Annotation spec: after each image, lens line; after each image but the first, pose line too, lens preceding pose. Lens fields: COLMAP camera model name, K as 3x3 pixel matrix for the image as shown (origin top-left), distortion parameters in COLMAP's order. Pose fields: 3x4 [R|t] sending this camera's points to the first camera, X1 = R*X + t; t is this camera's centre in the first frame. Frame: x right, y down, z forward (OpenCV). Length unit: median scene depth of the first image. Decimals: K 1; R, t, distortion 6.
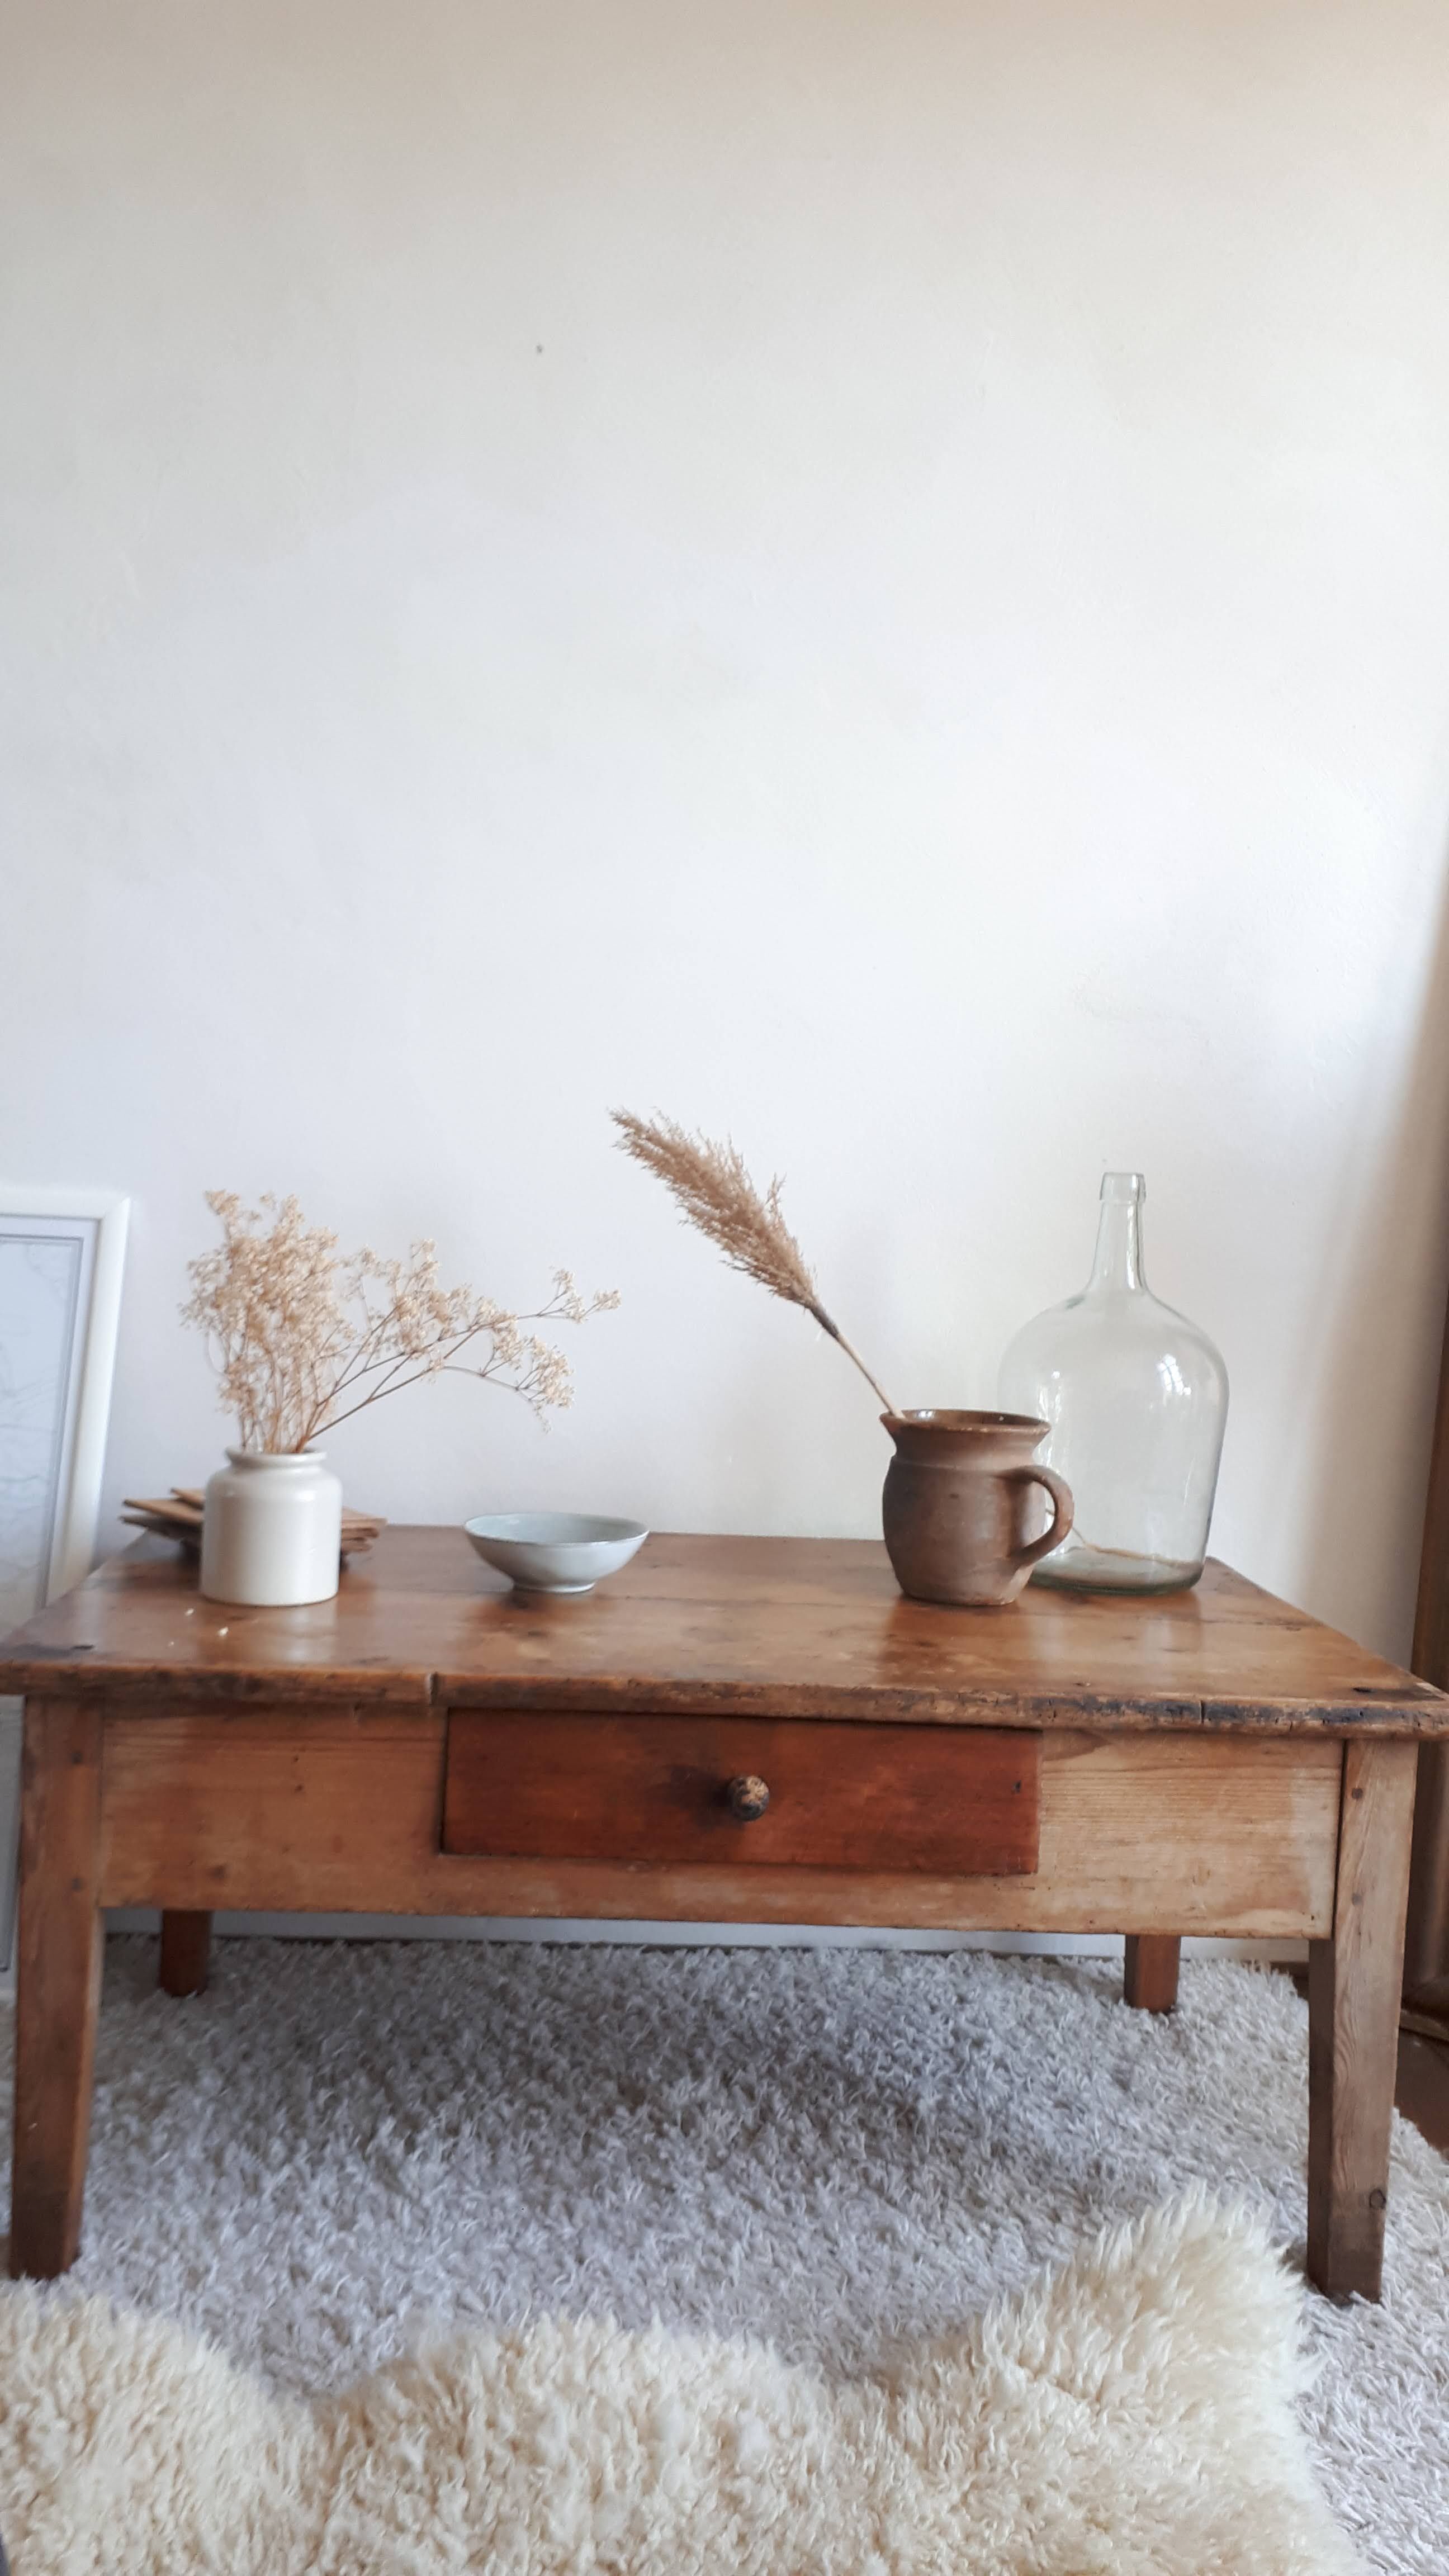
lens RADIAL K [[2115.1, 0, 684.1], [0, 2115.1, 1287.2], [0, 0, 1]] dist [0.107738, -0.283011]
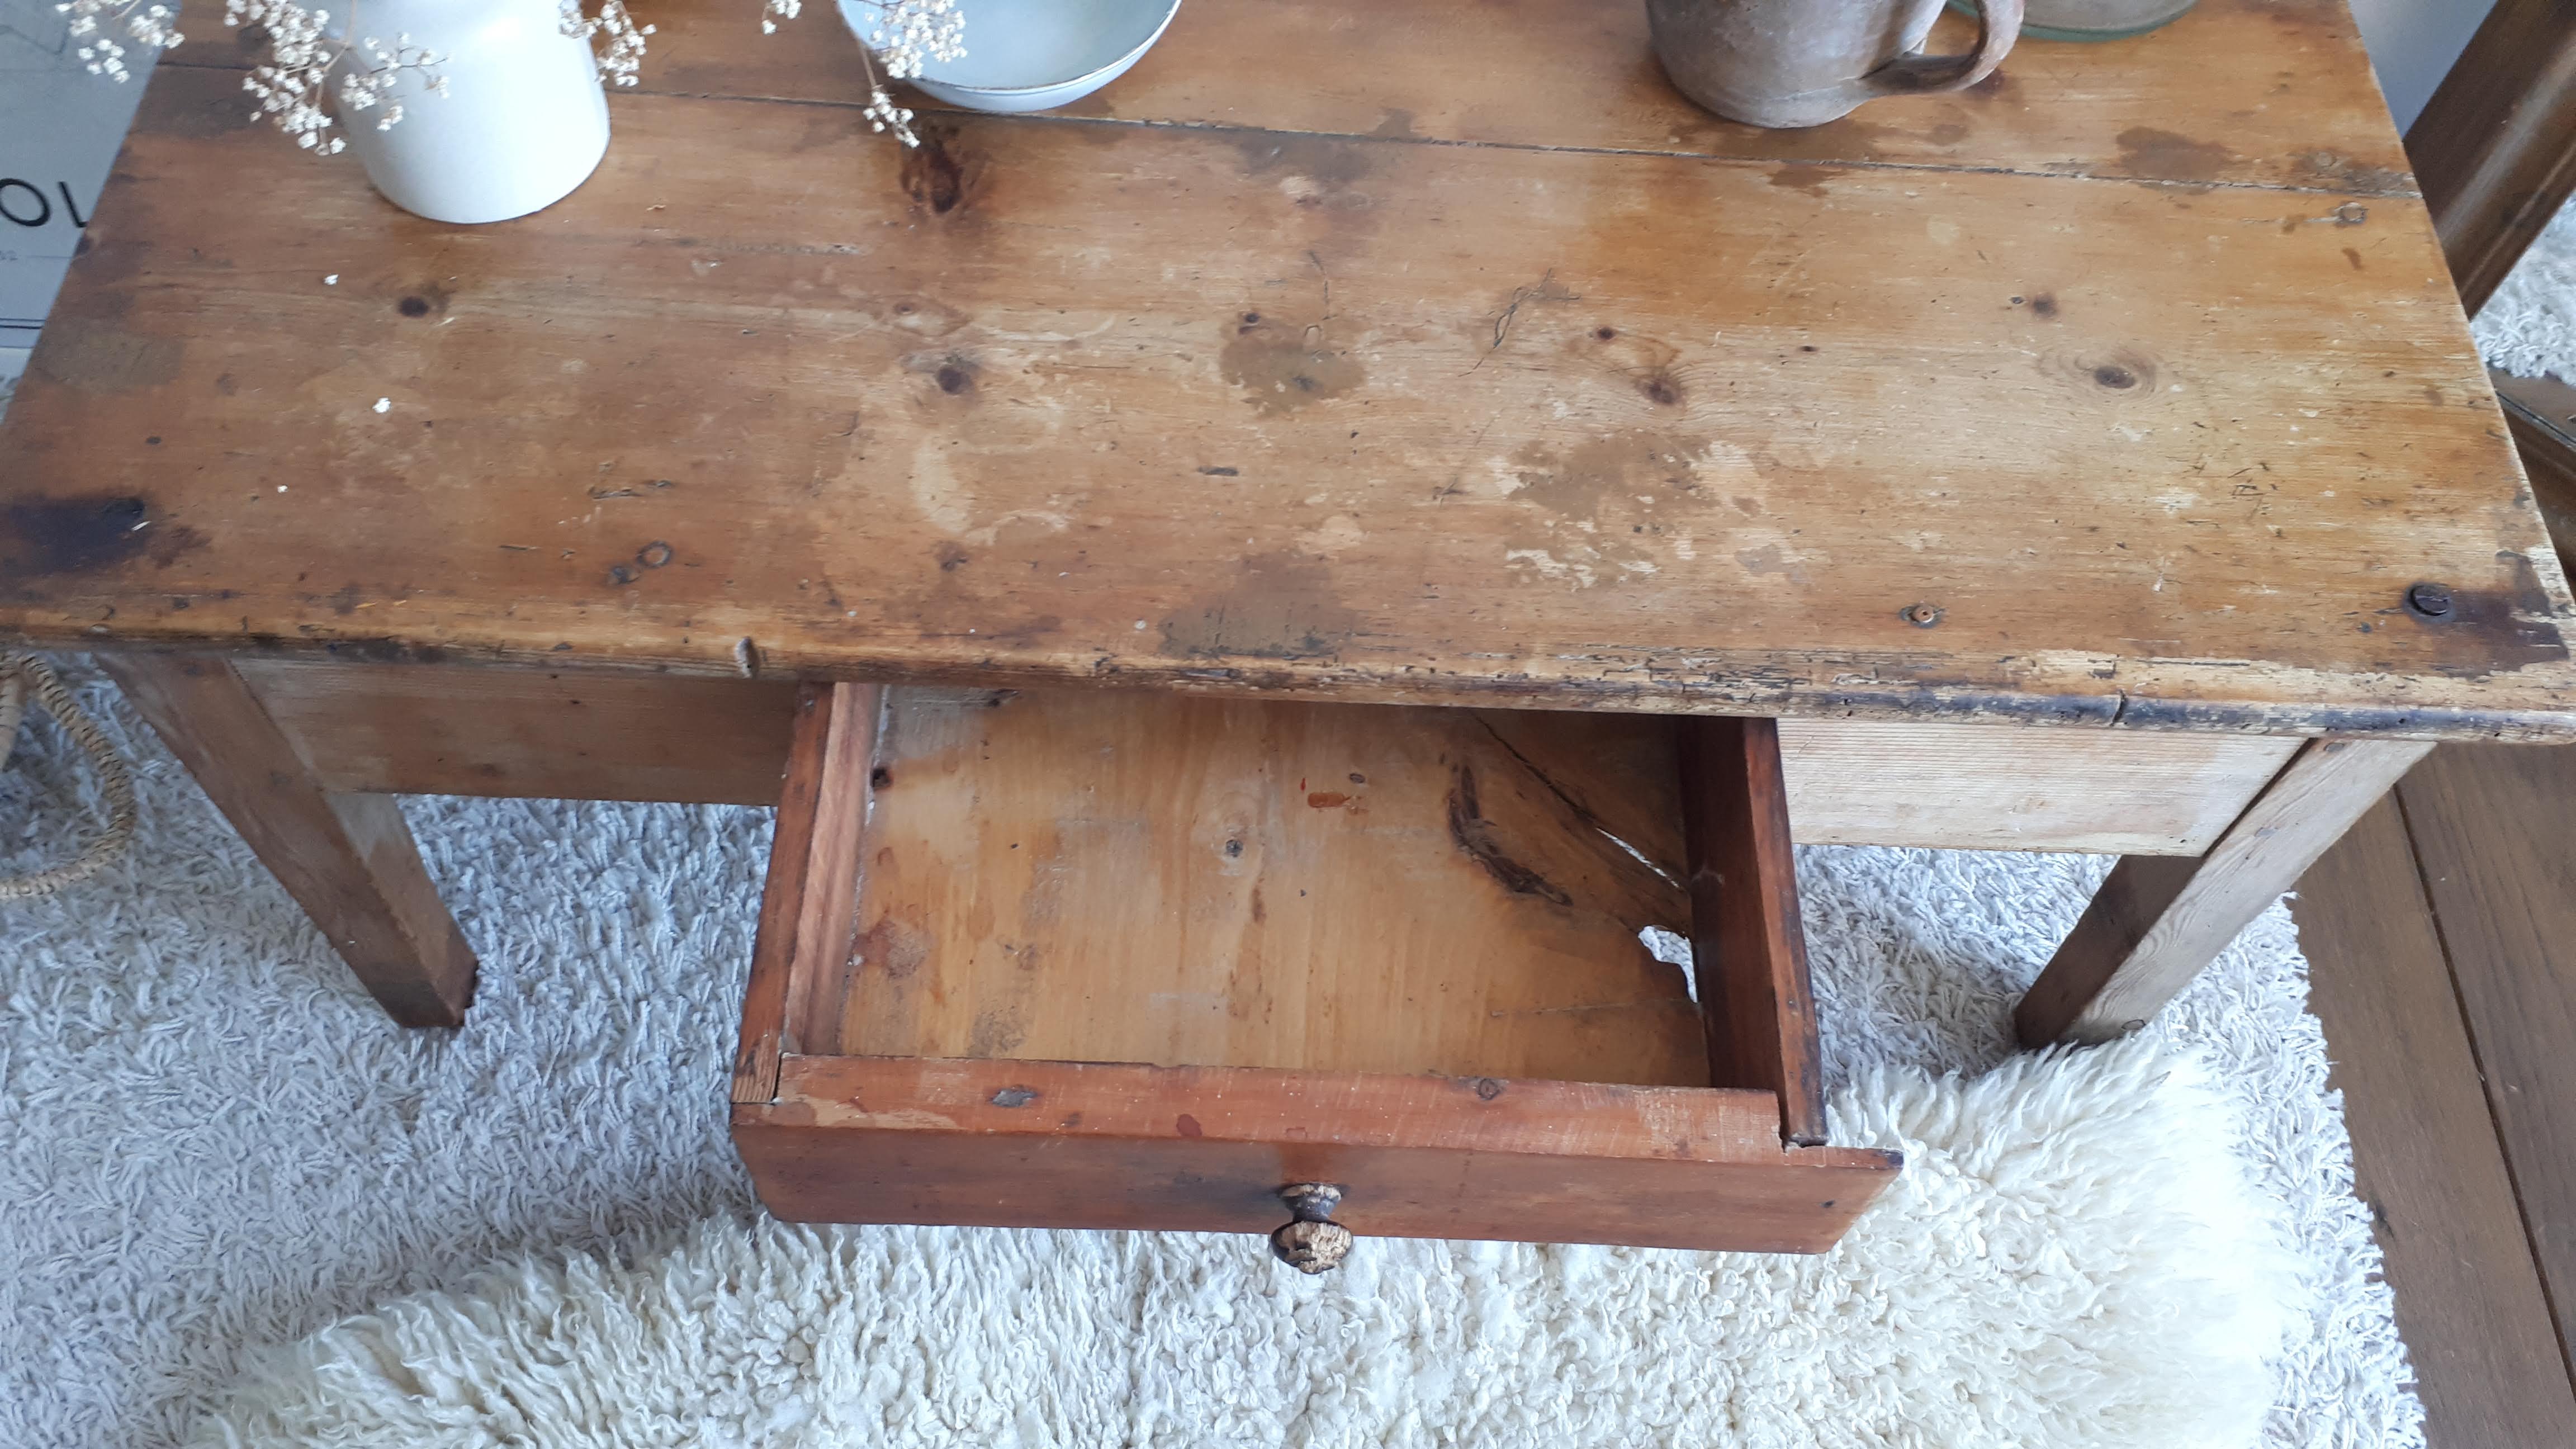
lens RADIAL K [[2076.8, 0, 1291.7], [0, 2076.8, 735.6], [0, 0, 1]] dist [0.131020, -0.263918]
pose [[0.997827, 0.056257, -0.034313, 0.039491], [-0.002680, 0.554936, 0.831889, -0.226420], [0.065841, -0.829989, 0.553881, 0.585185]]
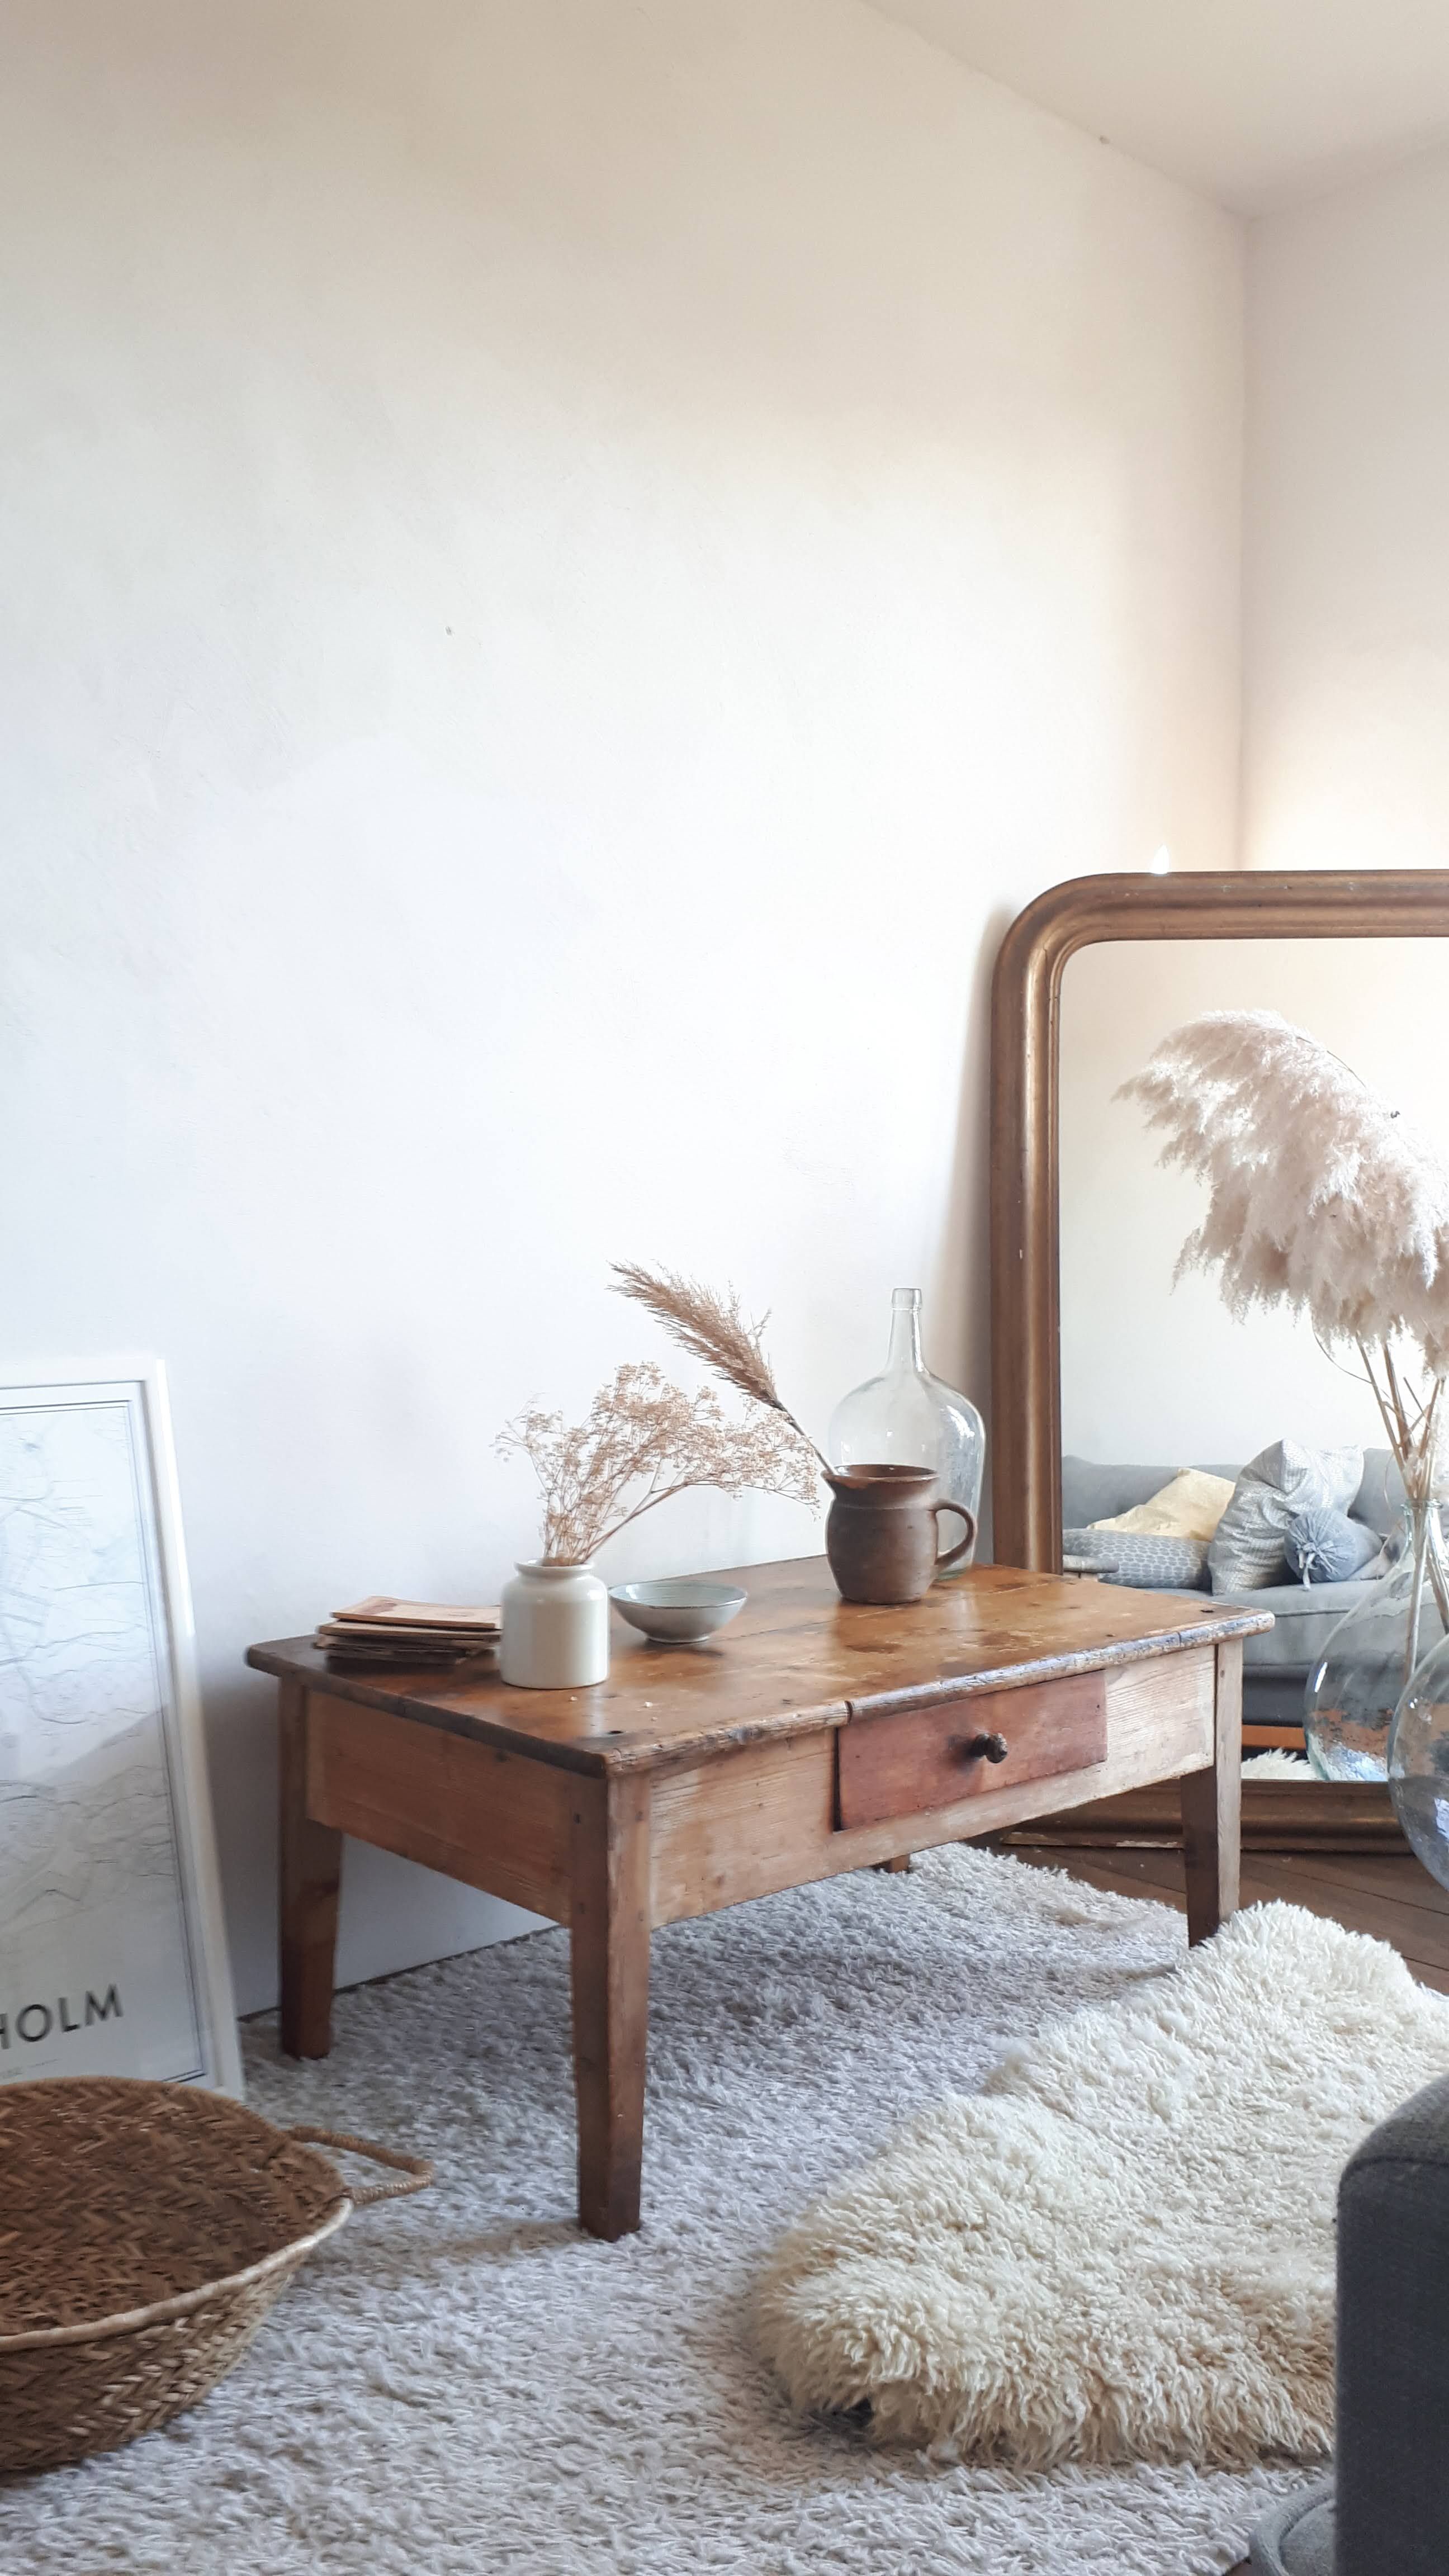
lens RADIAL K [[2057.4, 0, 724.1], [0, 2057.4, 1297.5], [0, 0, 1]] dist [0.021924, -0.048770]
pose [[0.780995, -0.062862, 0.621366, -0.853209], [0.060517, 0.997857, 0.024887, -0.101437], [-0.621599, 0.018167, 0.783125, -0.003499]]
